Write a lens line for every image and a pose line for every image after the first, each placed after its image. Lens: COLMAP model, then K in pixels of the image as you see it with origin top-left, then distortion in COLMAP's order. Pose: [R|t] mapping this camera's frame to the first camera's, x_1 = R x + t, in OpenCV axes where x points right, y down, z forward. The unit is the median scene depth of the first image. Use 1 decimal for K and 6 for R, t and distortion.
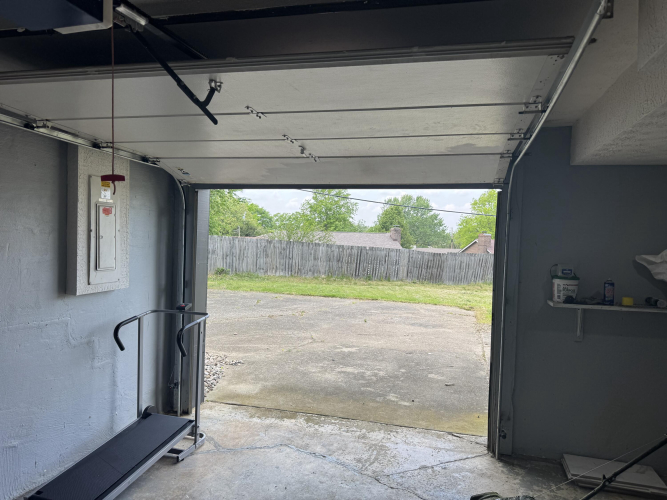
lens RADIAL K [[469.4, 0, 334.6], [0, 469.4, 255.8], [0, 0, 1]] dist [0.040031, -0.036975]
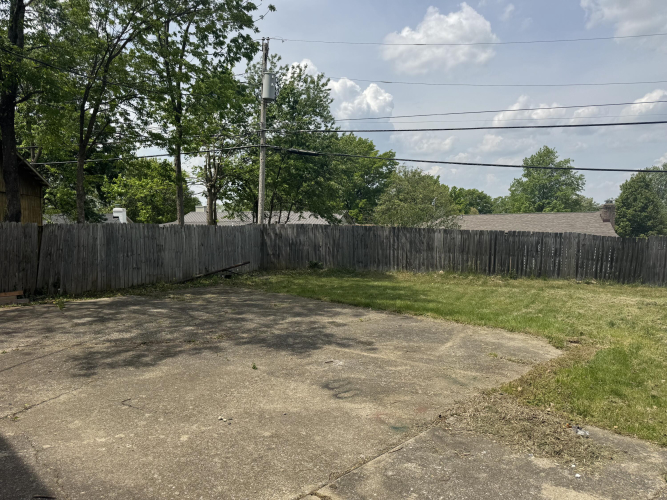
lens RADIAL K [[469.4, 0, 333.1], [0, 469.4, 250.6], [0, 0, 1]] dist [0.040031, -0.036975]
pose [[0.882153, -0.010623, -0.470844, 0.201970], [0.017750, 0.999785, 0.010699, -0.002132], [0.470629, -0.017795, 0.882152, 0.269740]]
